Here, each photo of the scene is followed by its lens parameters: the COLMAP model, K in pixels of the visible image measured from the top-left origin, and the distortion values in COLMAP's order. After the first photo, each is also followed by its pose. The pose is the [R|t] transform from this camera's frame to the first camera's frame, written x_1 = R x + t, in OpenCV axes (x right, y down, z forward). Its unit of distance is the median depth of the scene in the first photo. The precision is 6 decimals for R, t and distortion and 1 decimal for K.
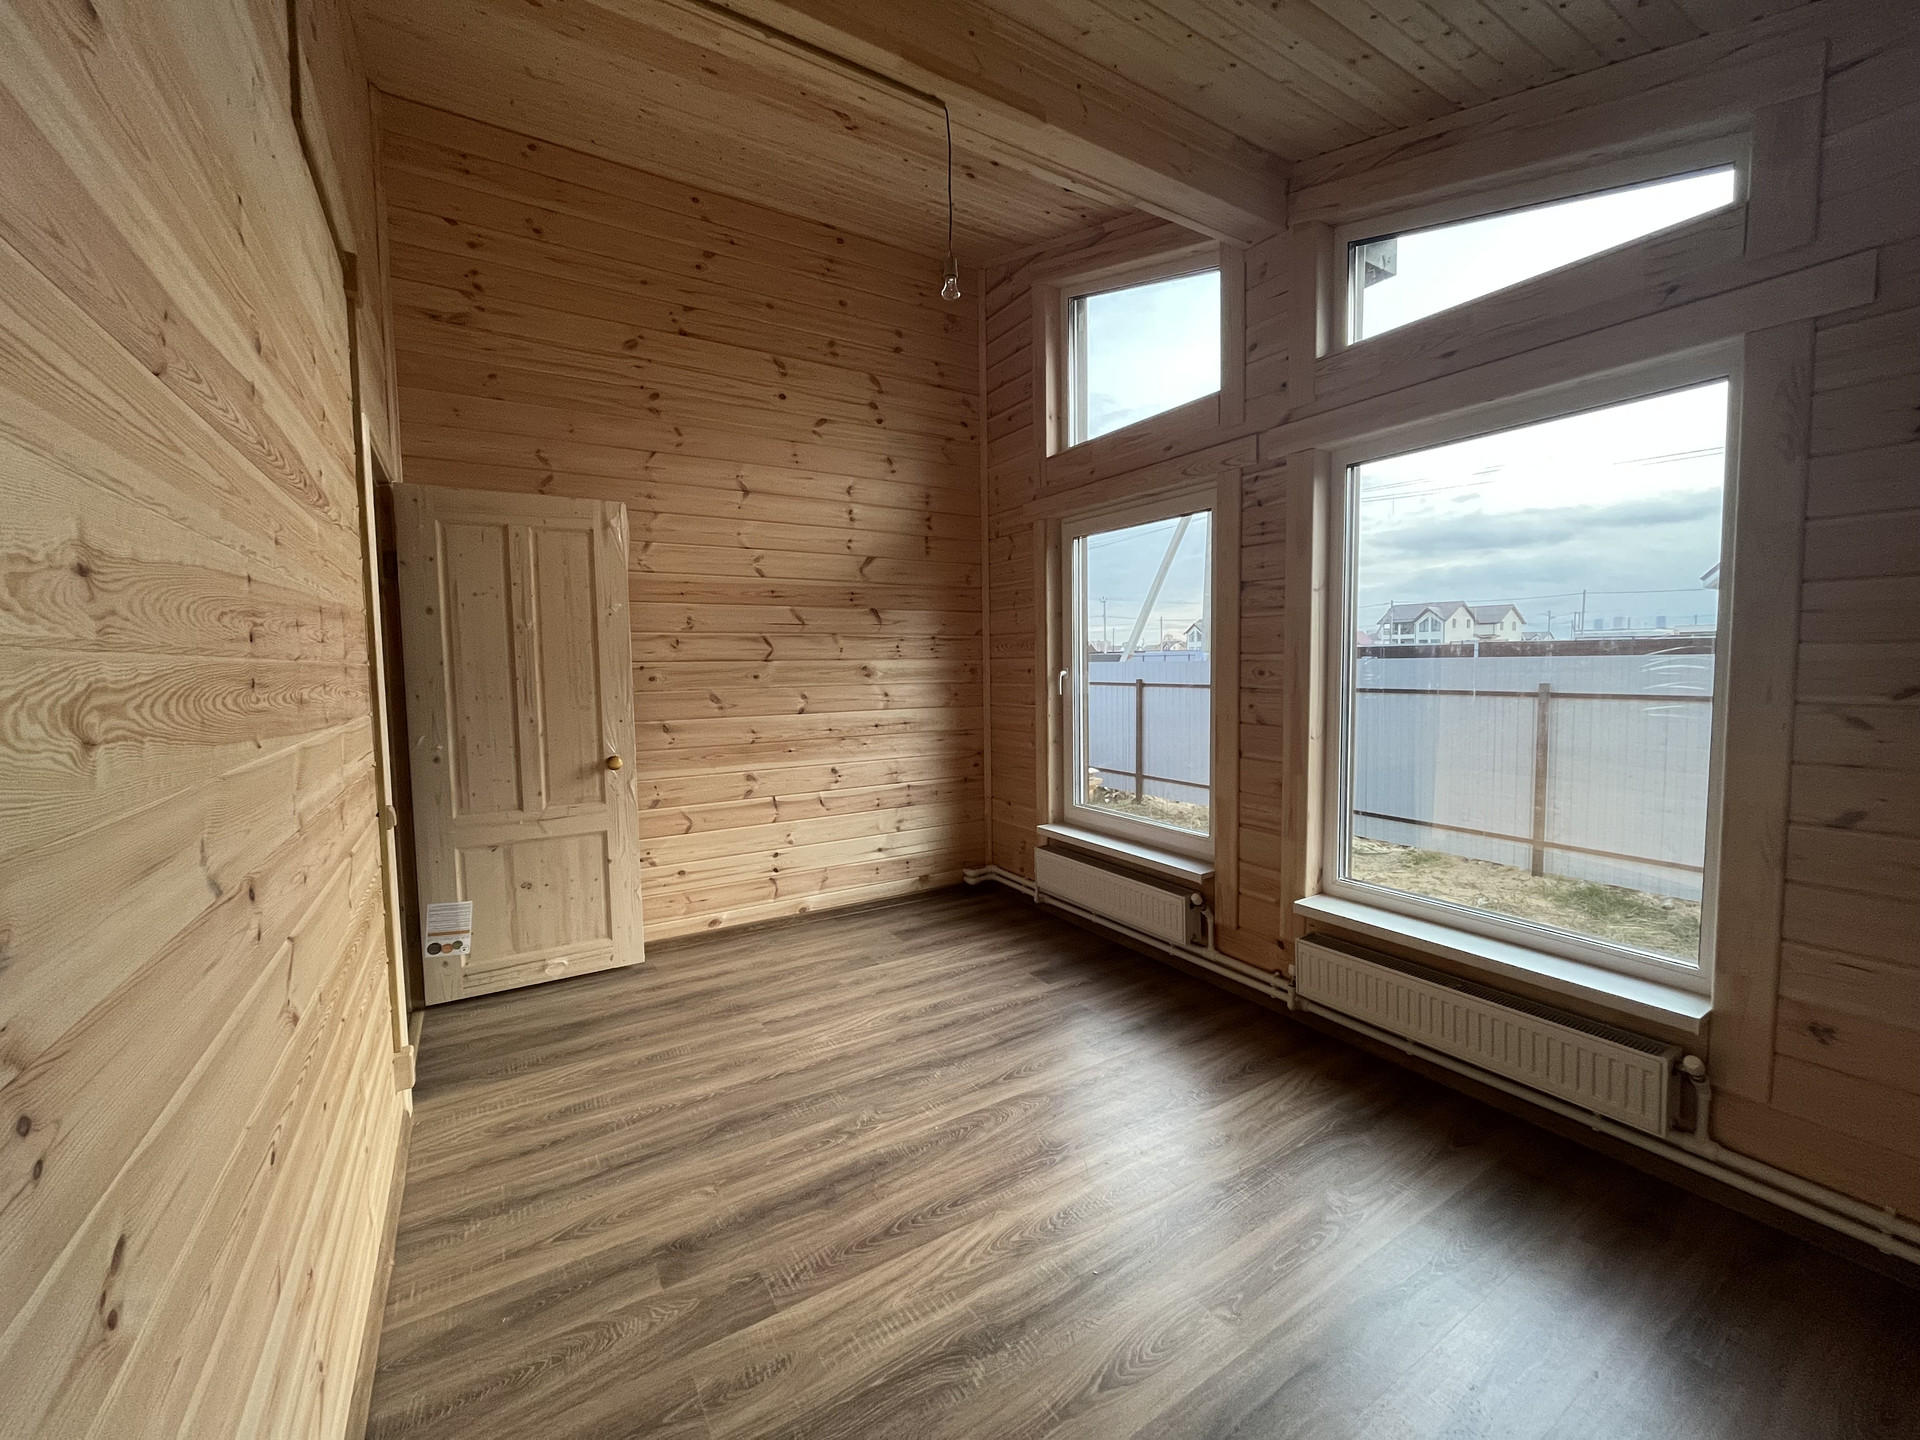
lens RADIAL K [[774.7, 0, 959.3], [0, 774.7, 713.6], [0, 0, 1]] dist [-0.001229, -0.000605]
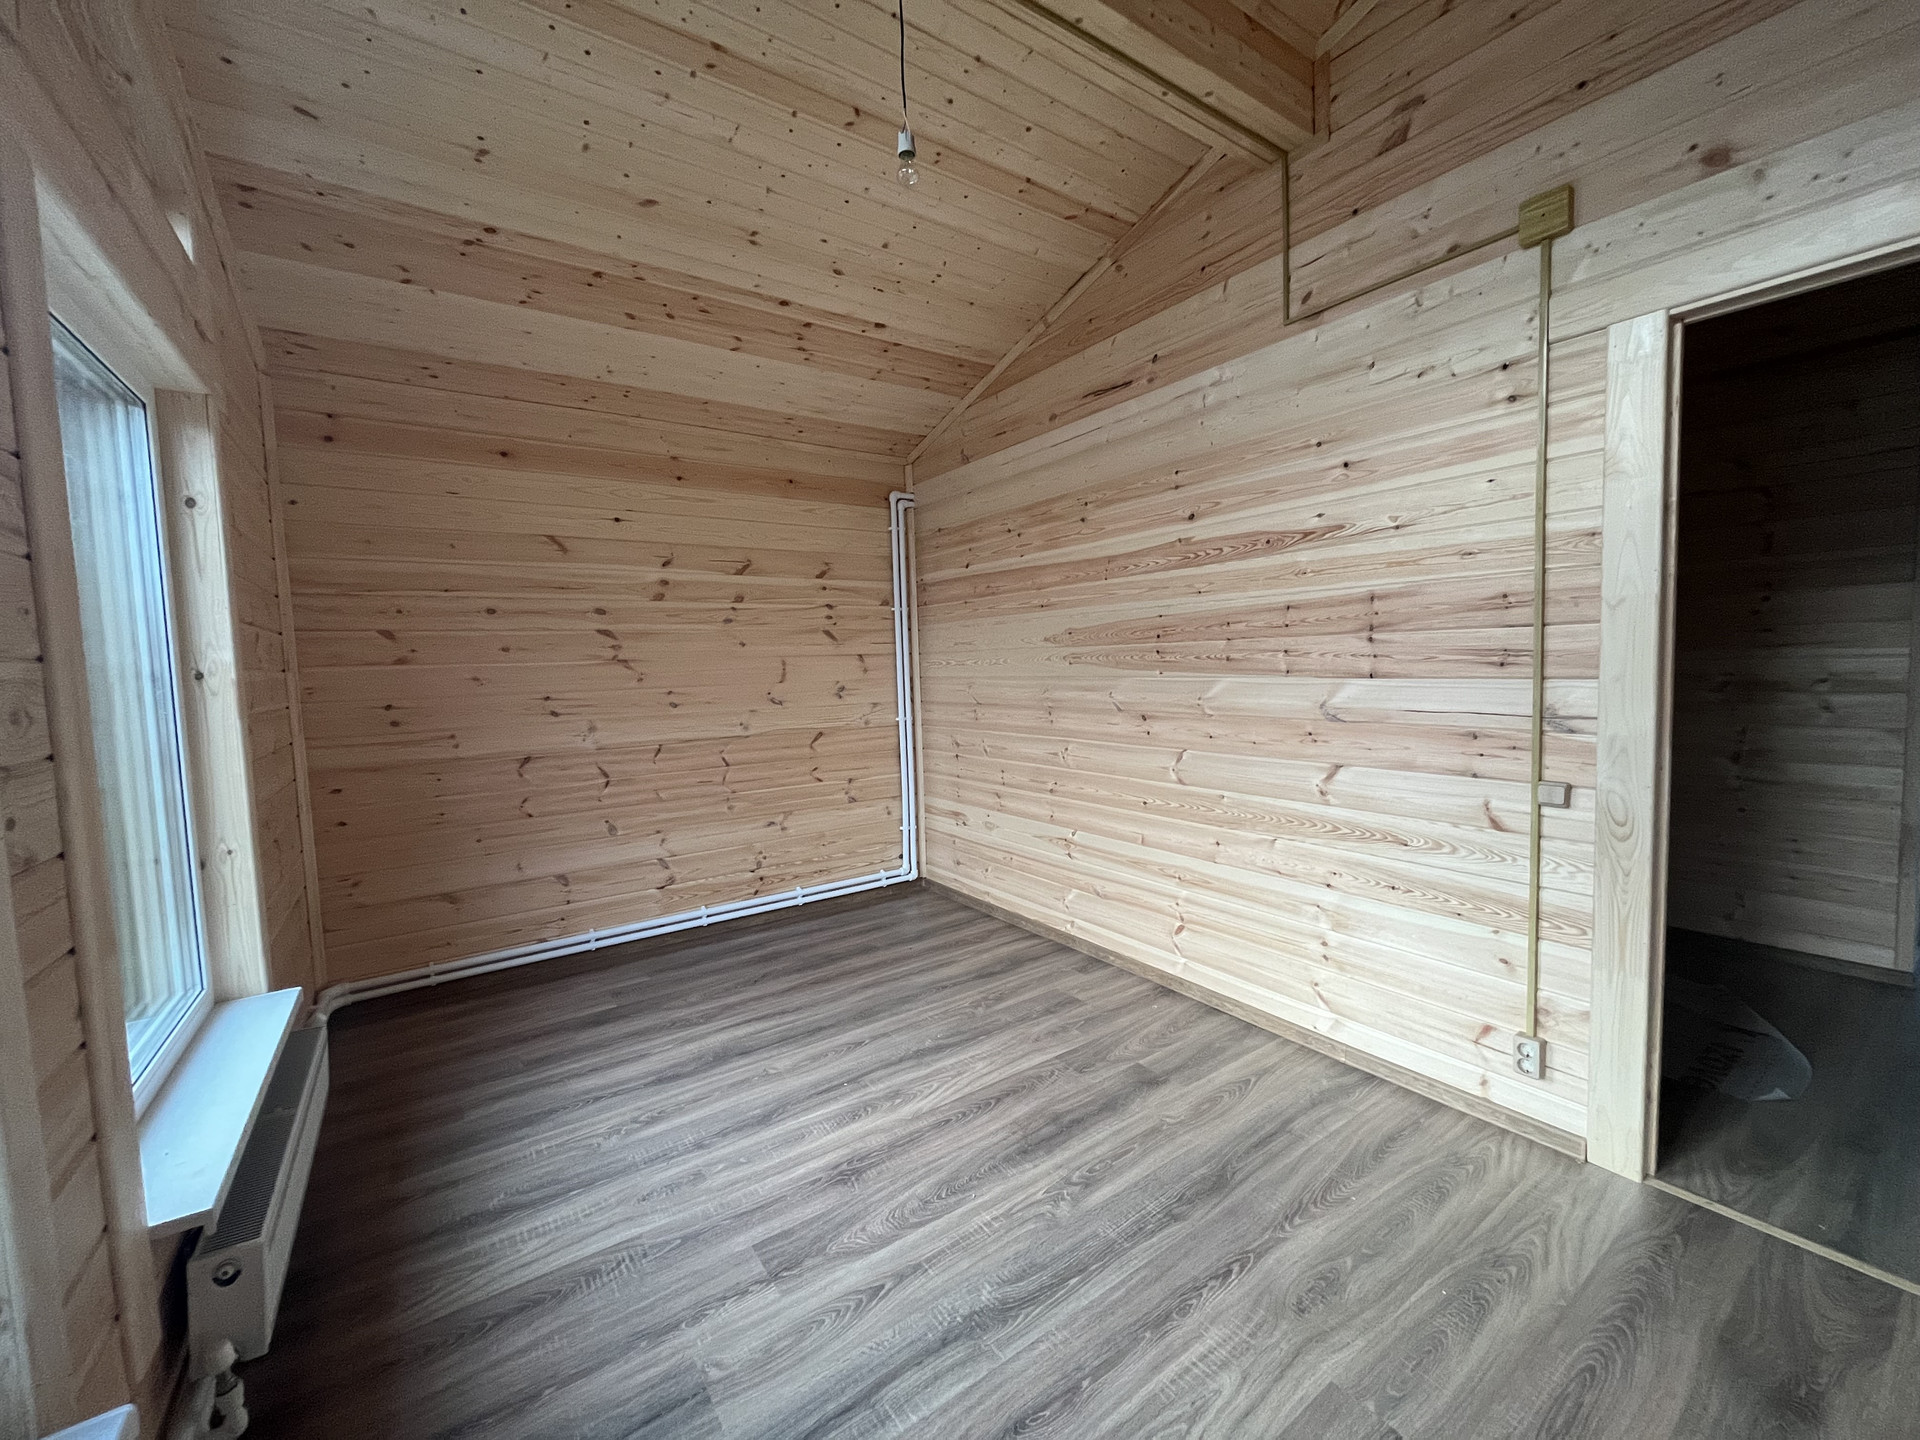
lens RADIAL K [[774.7, 0, 959.3], [0, 774.7, 713.6], [0, 0, 1]] dist [-0.001229, -0.000605]
pose [[-0.997614, 0.048161, -0.049471, 0.002762], [0.041078, 0.989942, 0.135375, -0.110806], [0.055493, 0.133020, -0.989559, 1.825846]]
